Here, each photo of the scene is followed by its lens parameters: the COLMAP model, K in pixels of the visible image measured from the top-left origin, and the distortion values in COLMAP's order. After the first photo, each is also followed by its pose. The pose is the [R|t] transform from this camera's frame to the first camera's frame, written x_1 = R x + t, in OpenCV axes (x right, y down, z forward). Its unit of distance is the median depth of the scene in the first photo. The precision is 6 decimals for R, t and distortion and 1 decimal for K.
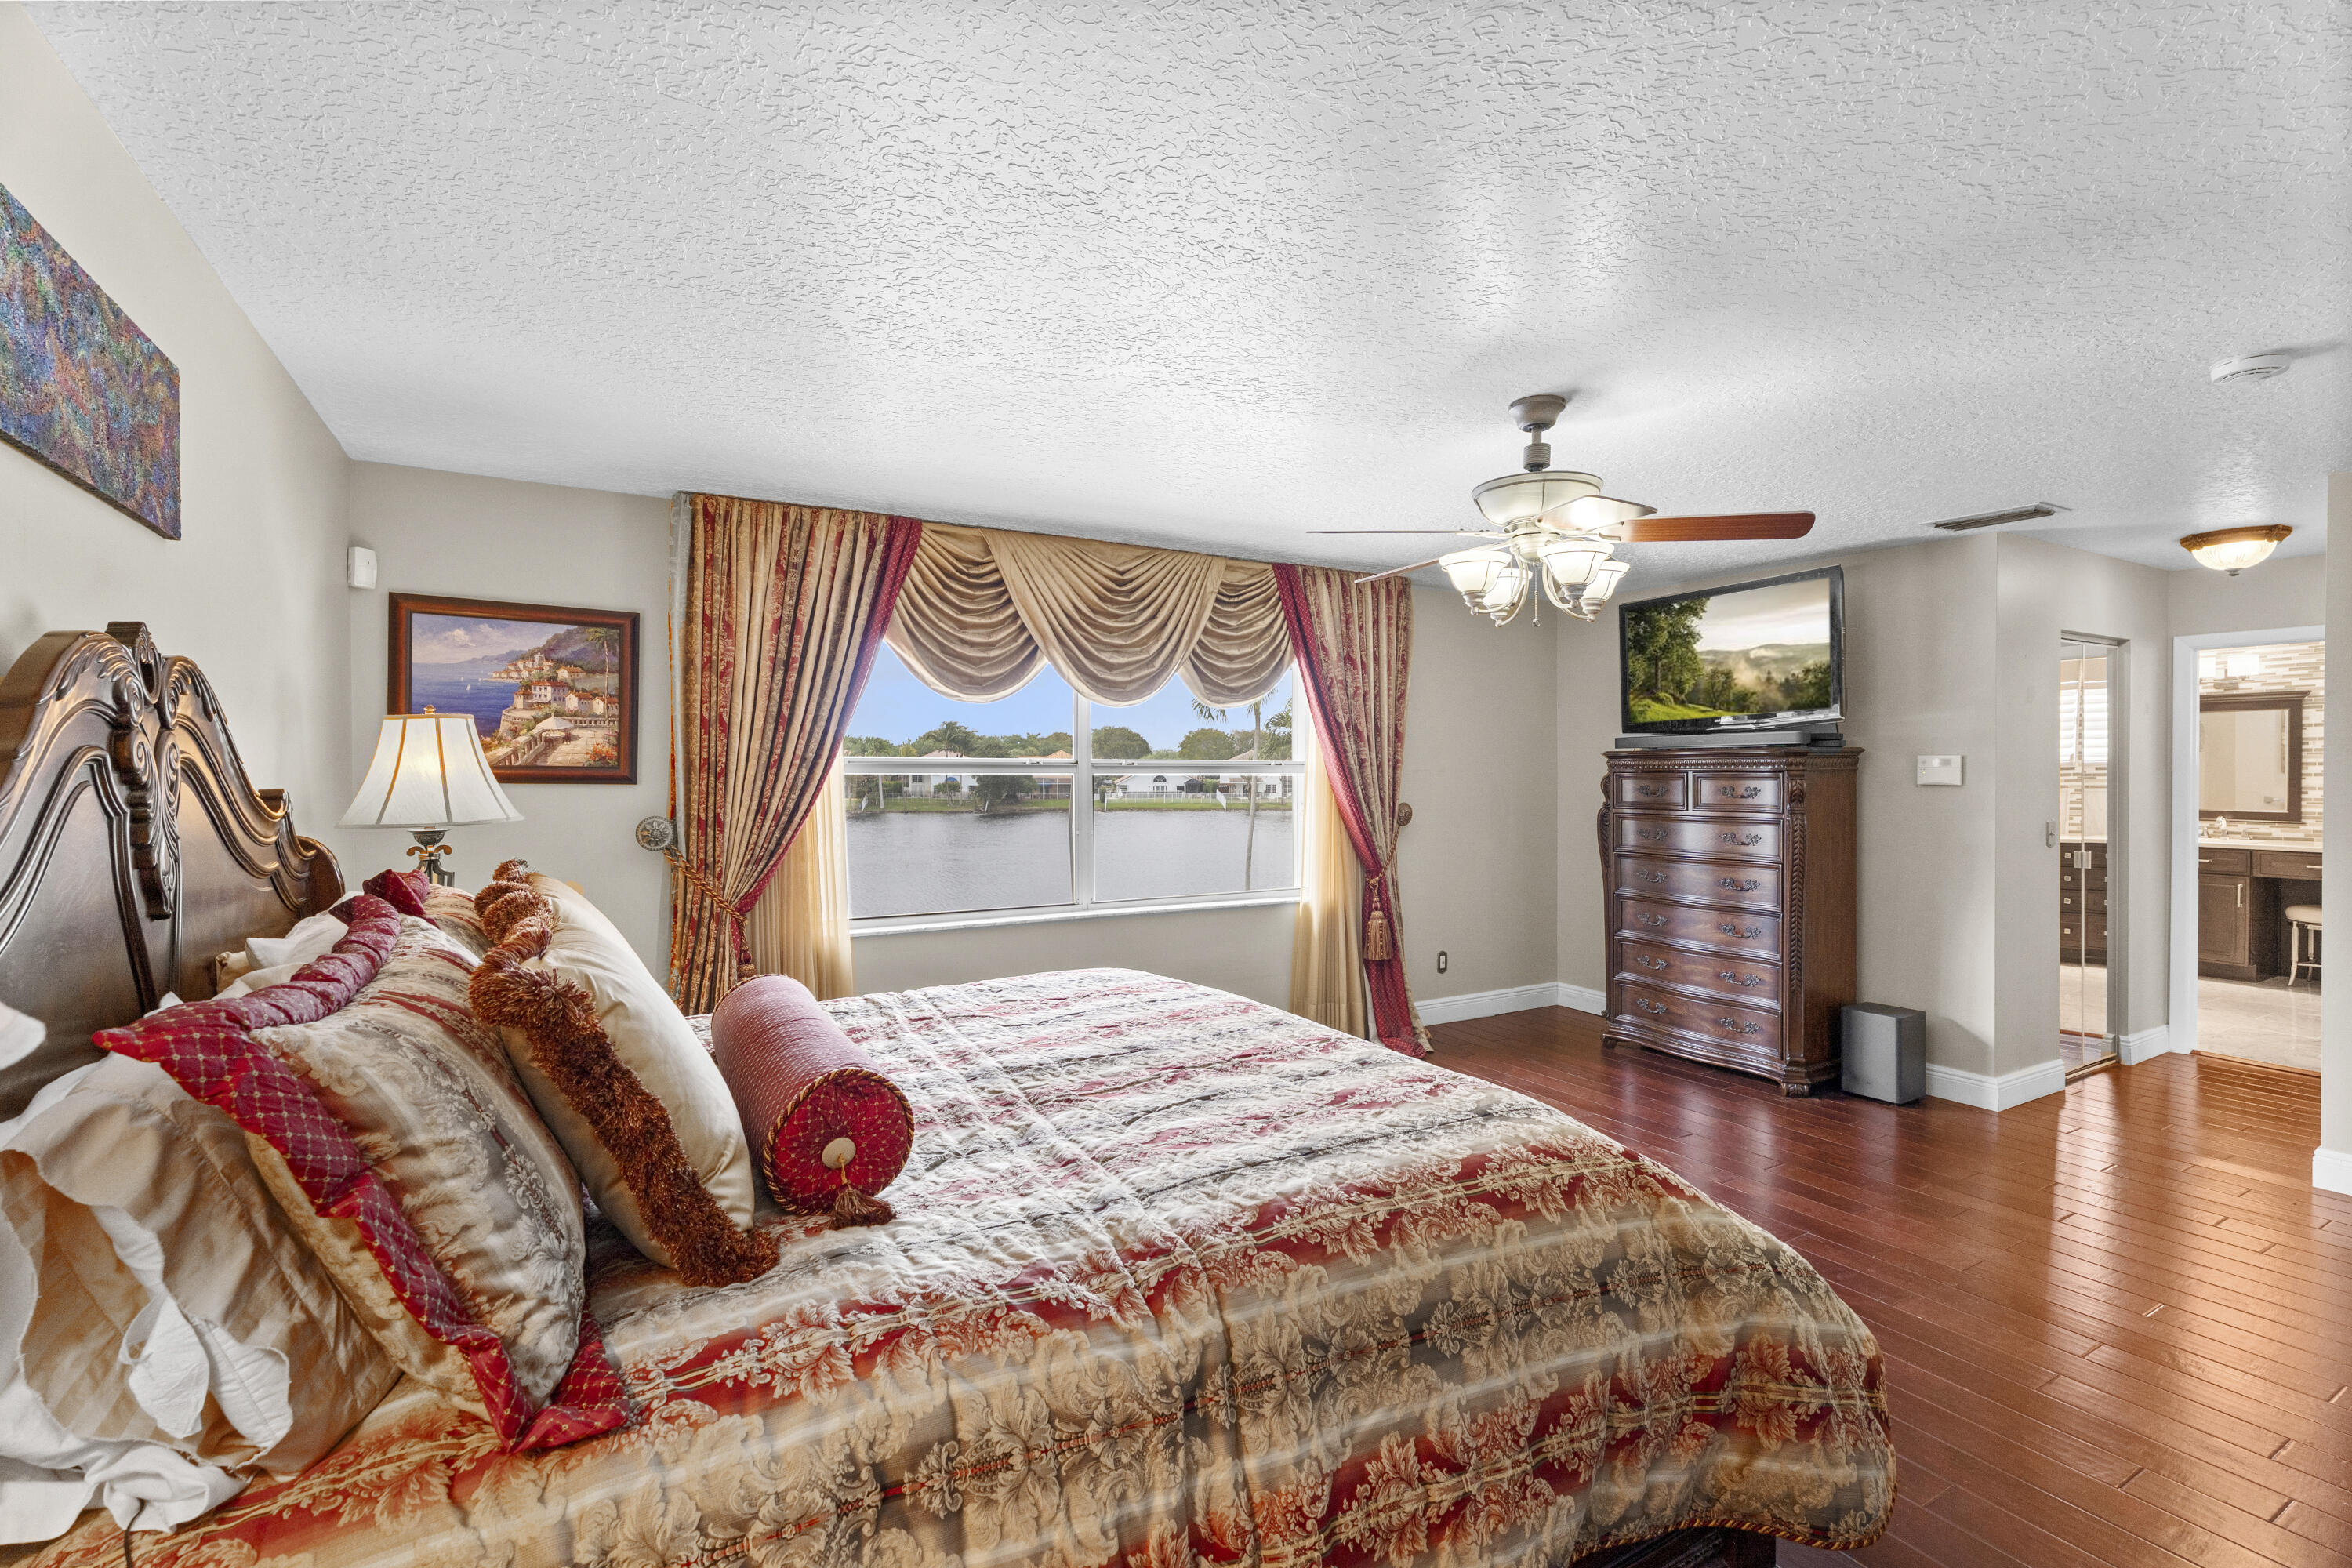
lens RADIAL K [[1060.3, 0, 1159.7], [0, 1060.3, 790.3], [0, 0, 1]] dist [-0.000416, 0.000001]
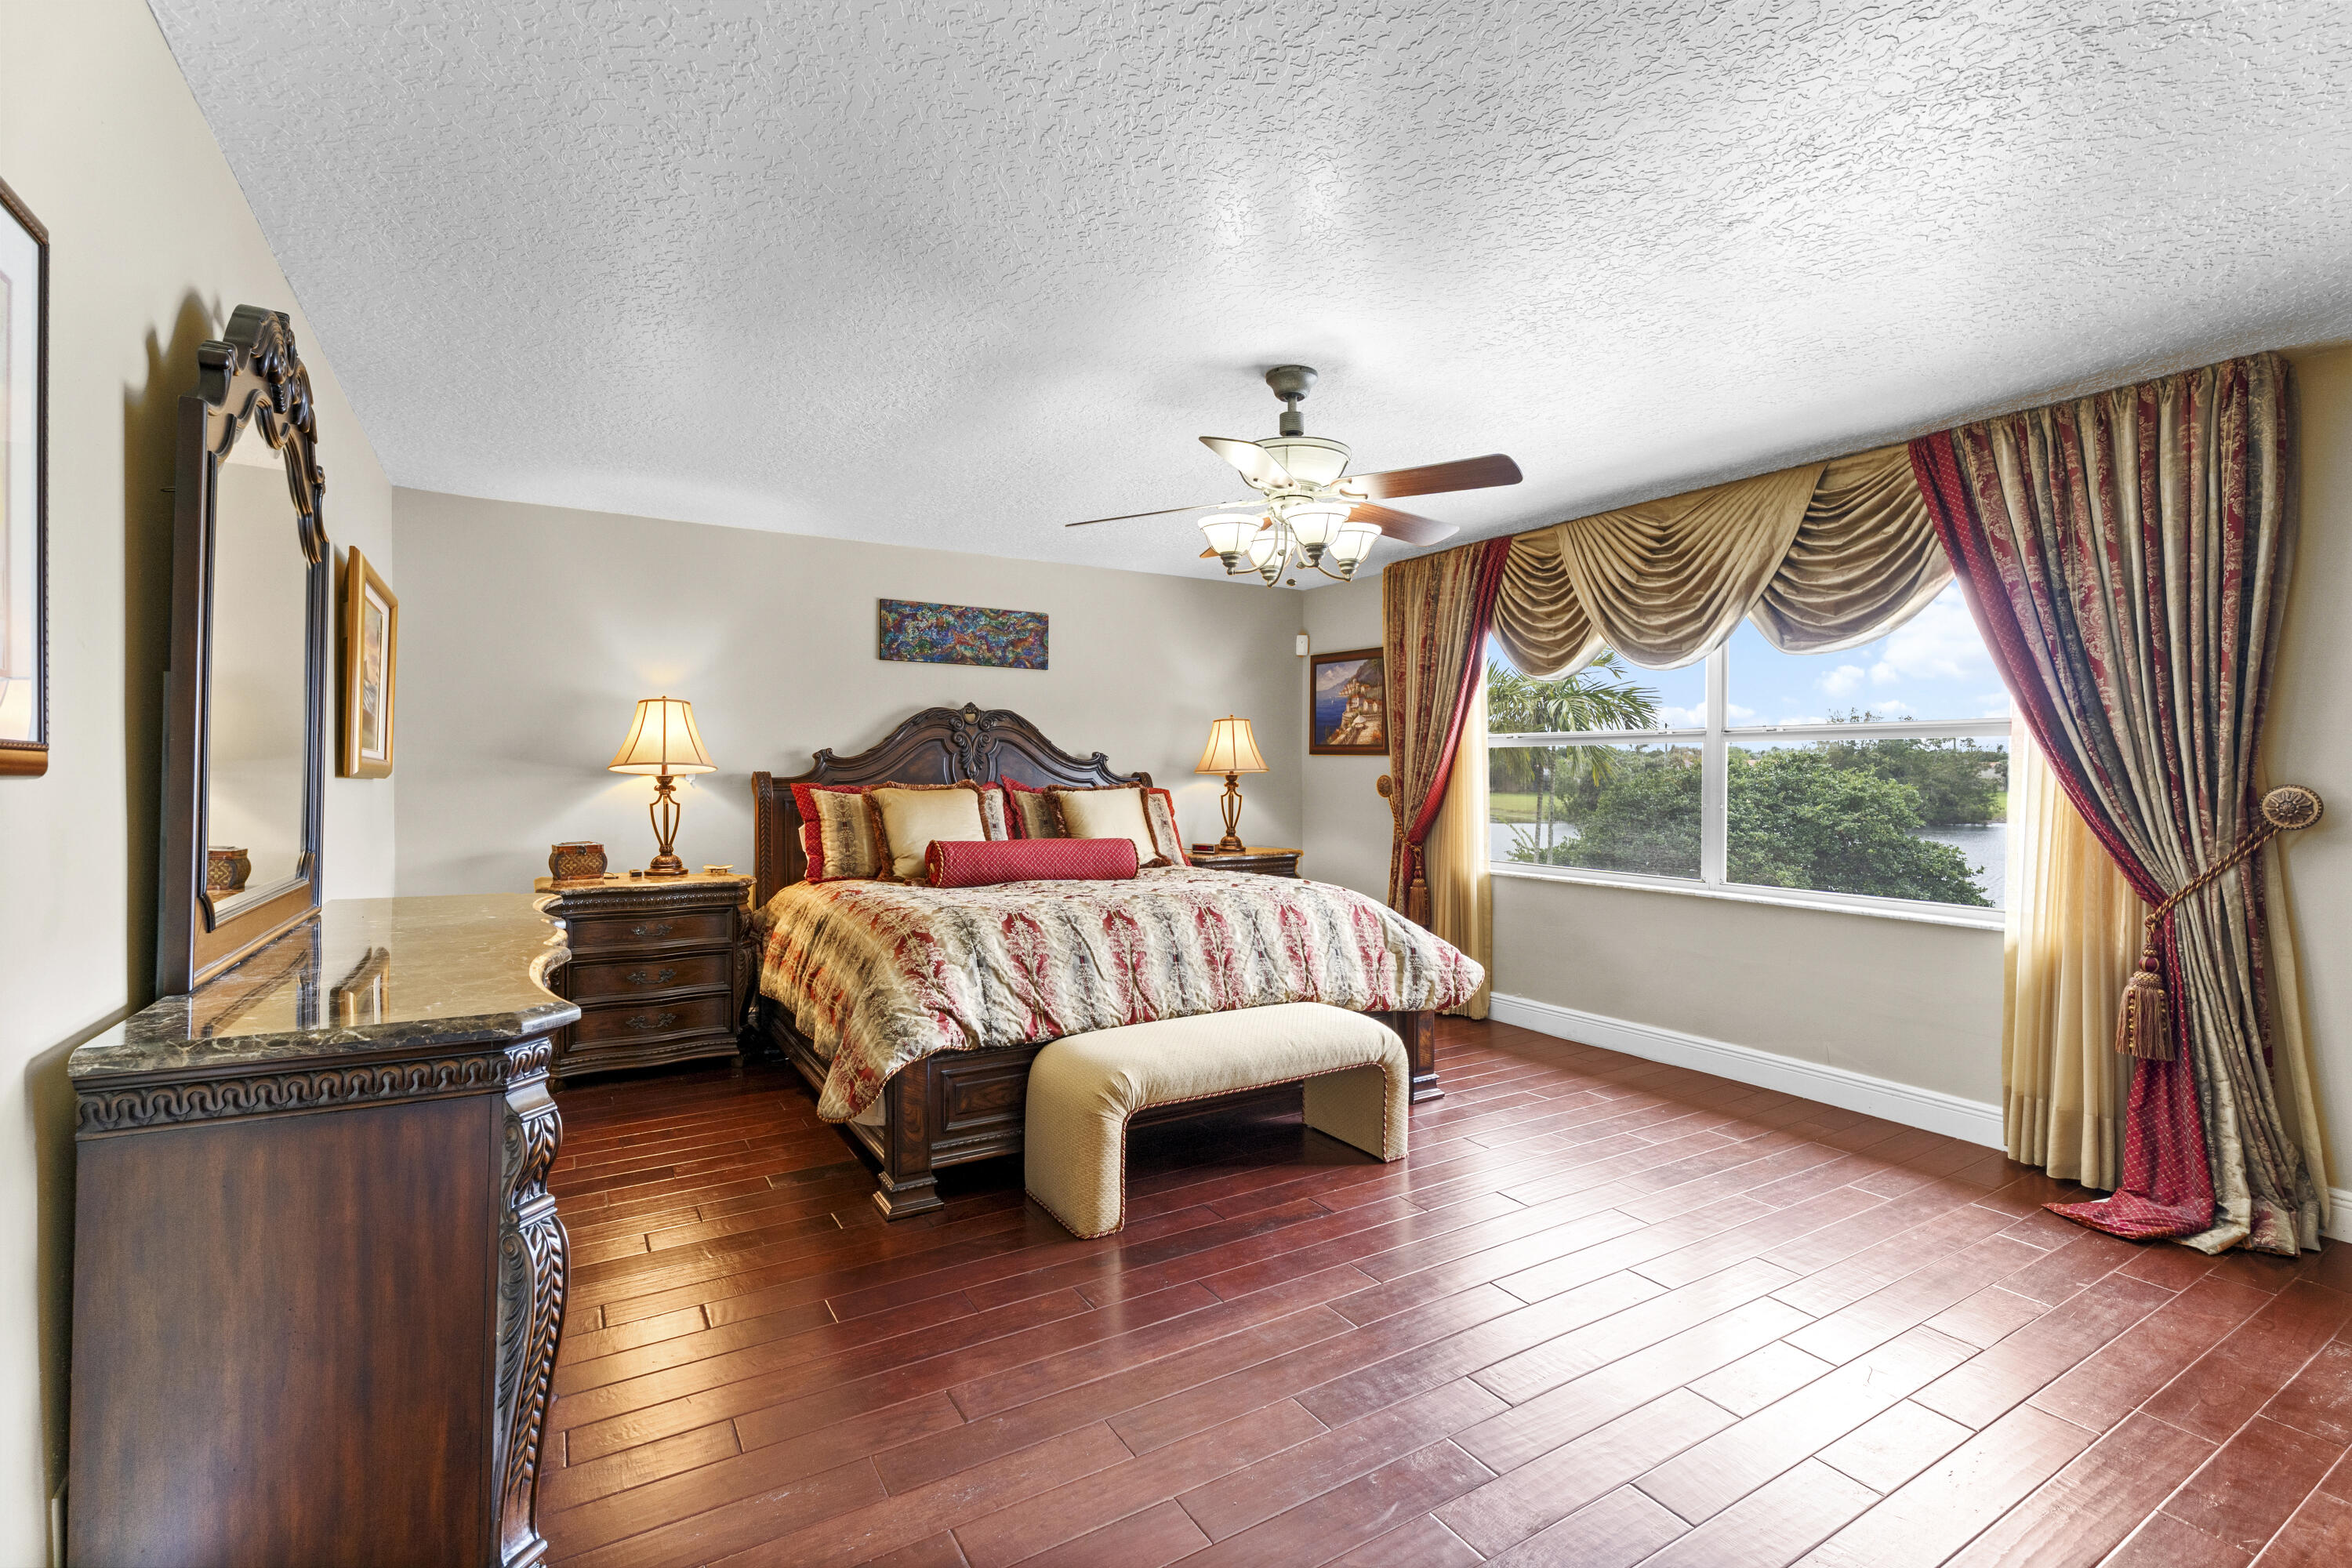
lens RADIAL K [[1060.3, 0, 1174.7], [0, 1060.3, 770.0], [0, 0, 1]] dist [-0.000416, 0.000001]
pose [[0.036101, 0.001953, -0.999346, 0.955209], [-0.006833, 0.999975, 0.001708, 0.014522], [0.999325, 0.006767, 0.036113, 0.561225]]
